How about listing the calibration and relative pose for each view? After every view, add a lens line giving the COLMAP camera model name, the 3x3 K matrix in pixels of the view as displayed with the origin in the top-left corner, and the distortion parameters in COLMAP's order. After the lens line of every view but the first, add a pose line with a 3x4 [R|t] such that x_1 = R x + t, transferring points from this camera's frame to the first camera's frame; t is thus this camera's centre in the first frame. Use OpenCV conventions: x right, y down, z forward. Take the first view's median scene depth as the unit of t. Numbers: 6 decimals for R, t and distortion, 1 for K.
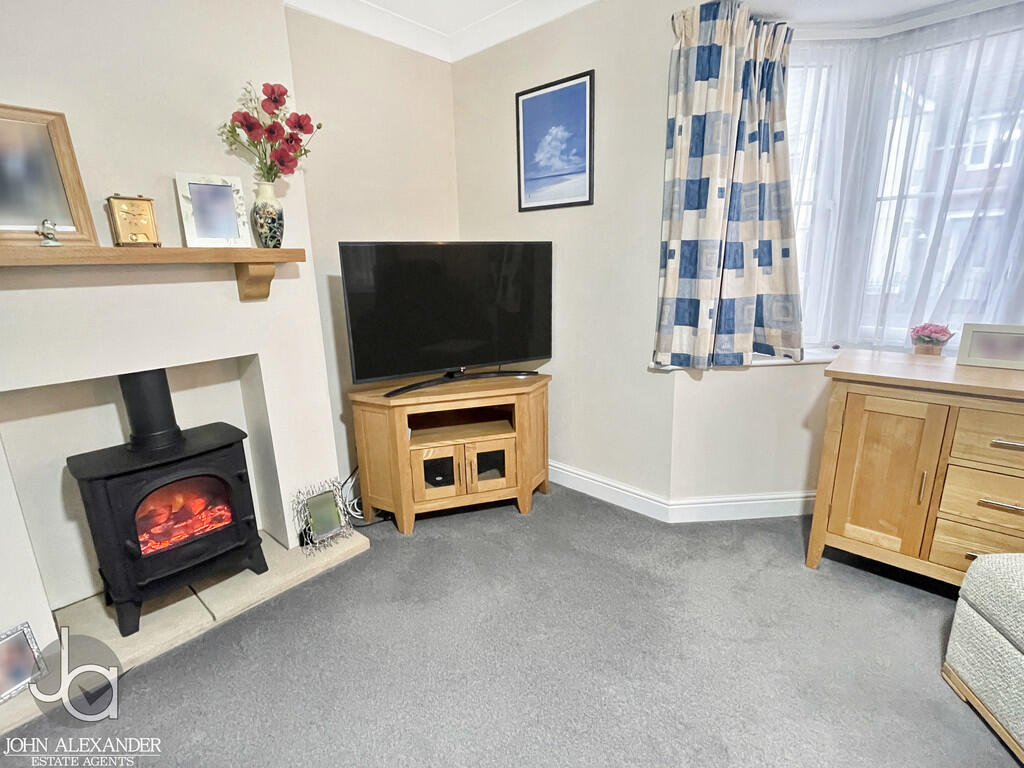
lens RADIAL K [[489.3, 0, 510.0], [0, 489.3, 382.4], [0, 0, 1]] dist [-0.003424, 0.000505]
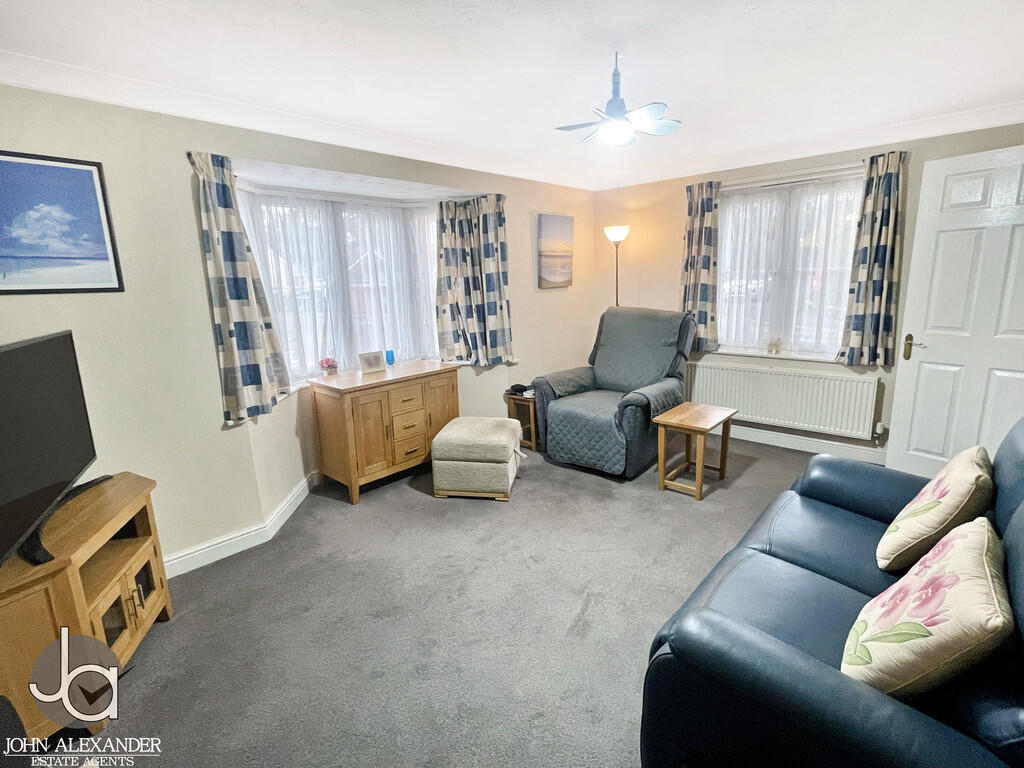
lens RADIAL K [[489.3, 0, 510.0], [0, 489.3, 382.4], [0, 0, 1]] dist [-0.003424, 0.000505]
pose [[0.014090, -0.183811, 0.982861, -0.916412], [0.271575, 0.946712, 0.173157, -0.160924], [-0.962314, 0.264481, 0.063257, 0.249625]]
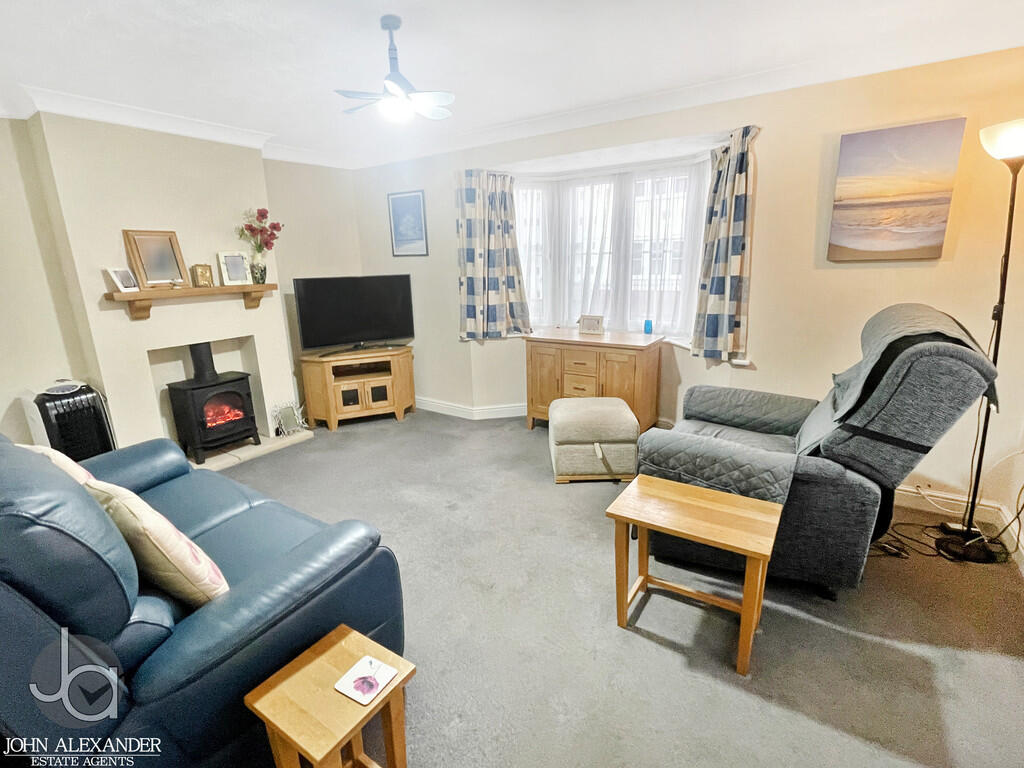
lens RADIAL K [[489.3, 0, 510.0], [0, 489.3, 382.4], [0, 0, 1]] dist [-0.003424, 0.000505]
pose [[0.990398, -0.033236, 0.134191, 0.234258], [0.033152, 0.999446, 0.002862, 0.151285], [-0.134212, 0.001614, 0.990951, -1.044953]]
